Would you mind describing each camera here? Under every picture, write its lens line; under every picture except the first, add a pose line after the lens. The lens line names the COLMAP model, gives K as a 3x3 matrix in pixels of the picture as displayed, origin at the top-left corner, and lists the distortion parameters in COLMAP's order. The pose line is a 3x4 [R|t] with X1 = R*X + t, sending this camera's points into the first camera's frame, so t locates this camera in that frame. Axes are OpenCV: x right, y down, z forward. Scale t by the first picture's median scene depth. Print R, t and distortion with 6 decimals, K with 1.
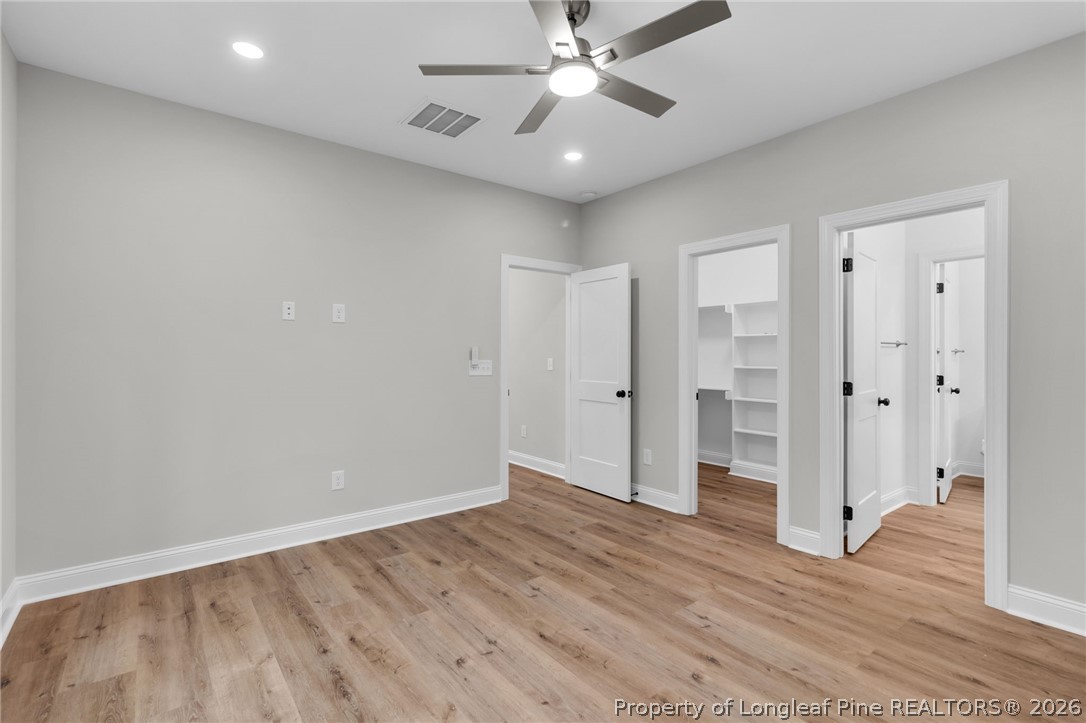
lens RADIAL K [[509.3, 0, 543.1], [0, 509.3, 353.4], [0, 0, 1]] dist [0.000681, 0.001891]
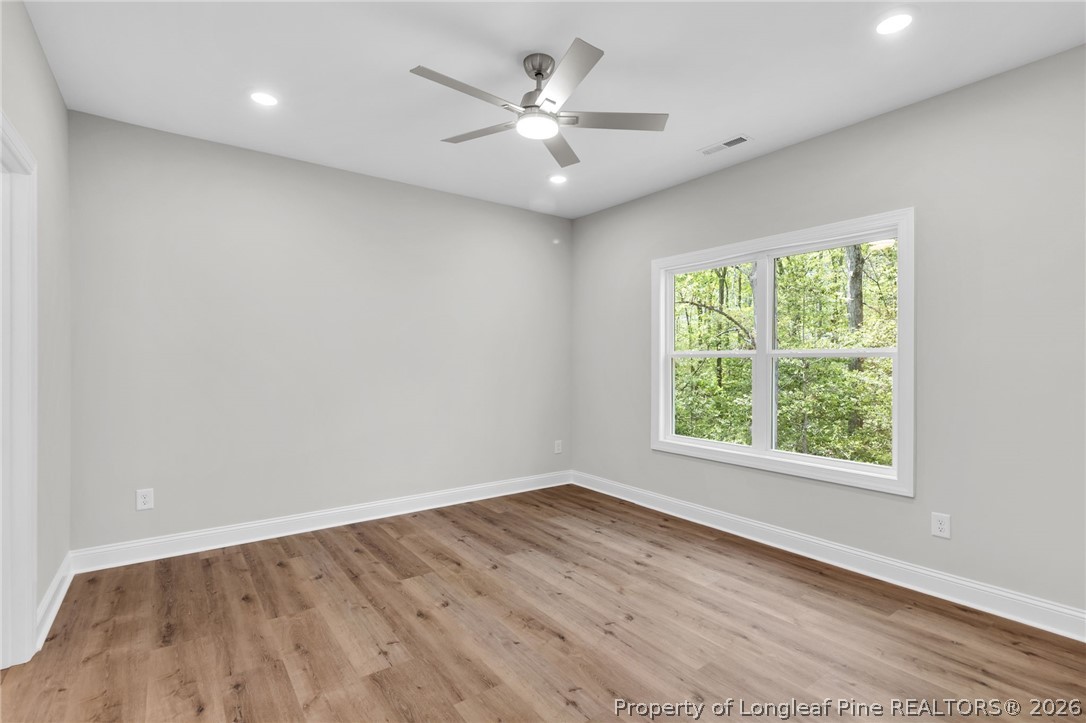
lens RADIAL K [[509.3, 0, 544.9], [0, 509.3, 367.3], [0, 0, 1]] dist [0.000681, 0.001891]
pose [[-0.999480, -0.004609, 0.031926, 0.001941], [-0.004076, 0.999851, 0.016754, -0.004927], [-0.031998, 0.016615, -0.999350, 2.001588]]
